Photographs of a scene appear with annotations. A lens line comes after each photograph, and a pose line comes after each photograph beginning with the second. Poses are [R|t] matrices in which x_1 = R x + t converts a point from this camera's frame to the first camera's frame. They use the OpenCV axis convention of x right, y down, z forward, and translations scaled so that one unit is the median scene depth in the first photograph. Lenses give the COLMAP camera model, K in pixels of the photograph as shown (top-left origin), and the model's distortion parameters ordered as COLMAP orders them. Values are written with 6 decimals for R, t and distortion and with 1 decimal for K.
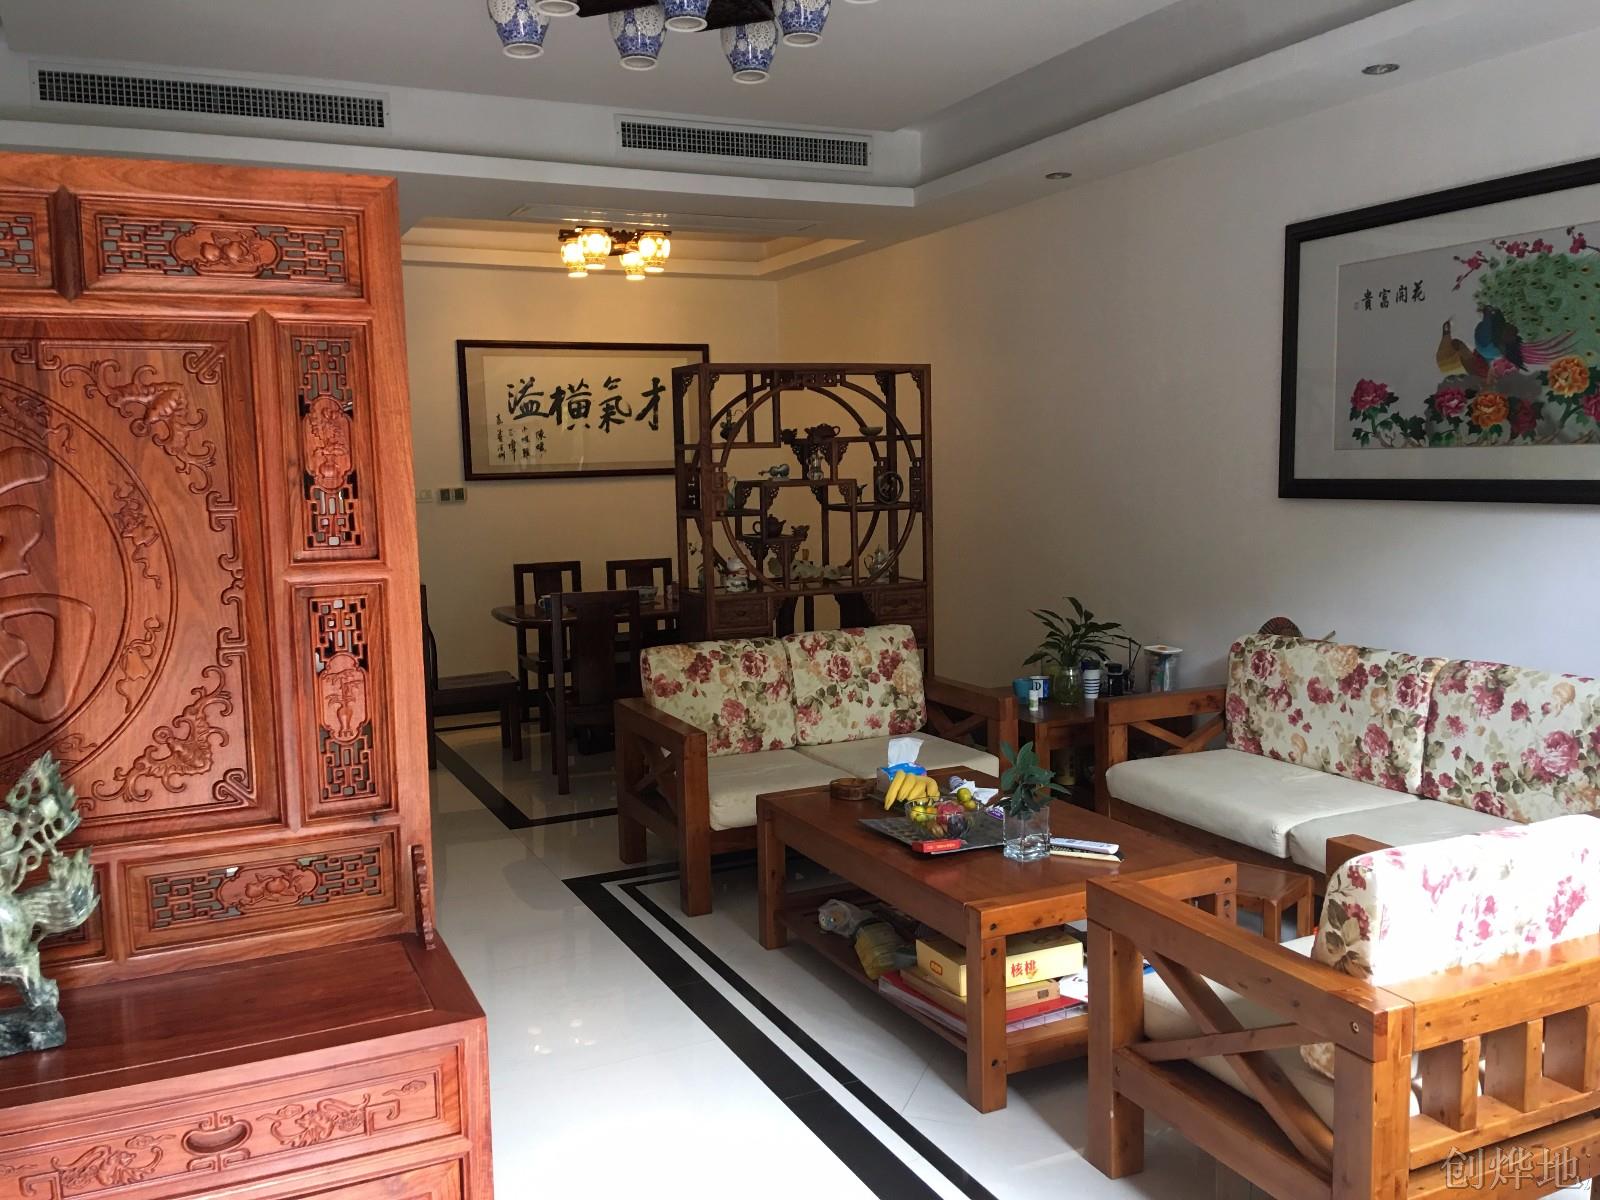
lens RADIAL K [[1356.8, 0, 810.0], [0, 1356.8, 603.1], [0, 0, 1]] dist [0.097818, -0.147393]
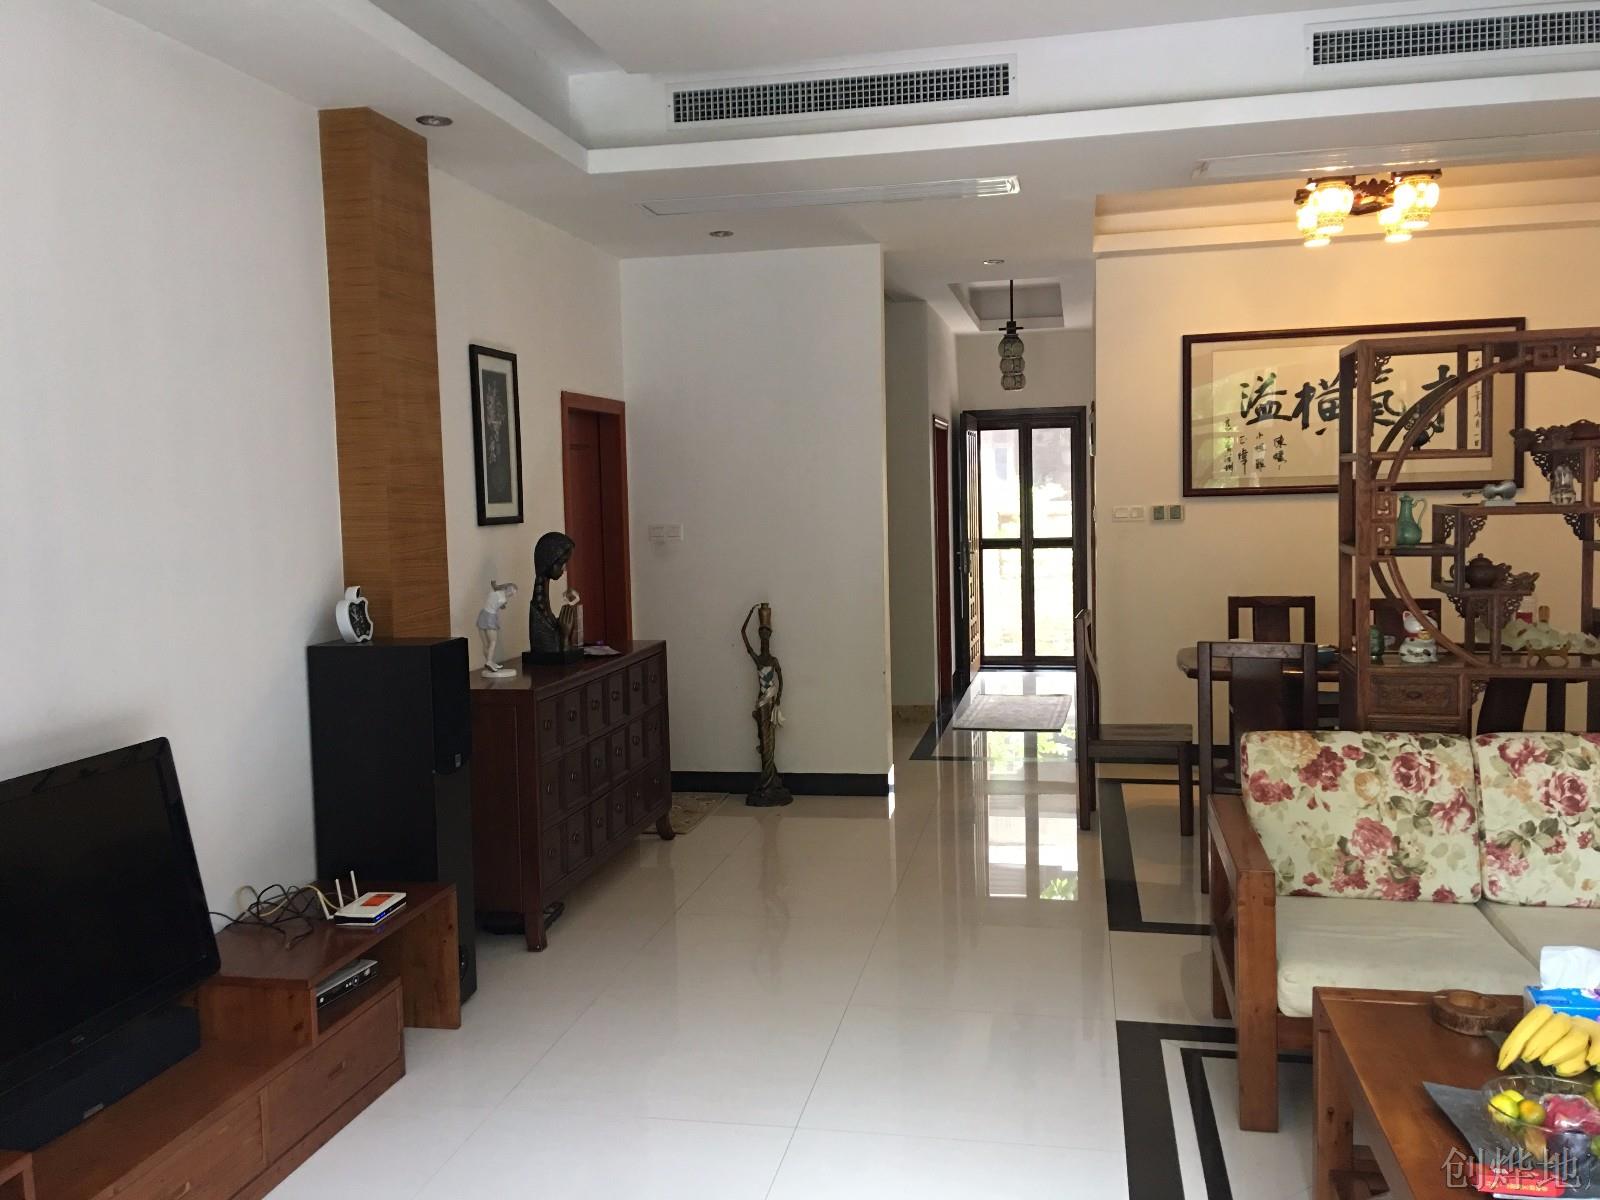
lens RADIAL K [[1356.8, 0, 795.3], [0, 1356.8, 588.2], [0, 0, 1]] dist [0.097818, -0.147393]
pose [[0.791565, 0.048307, -0.609173, 0.127346], [-0.057913, 0.998314, 0.003912, -0.031860], [0.608335, 0.032183, 0.793028, 0.248371]]
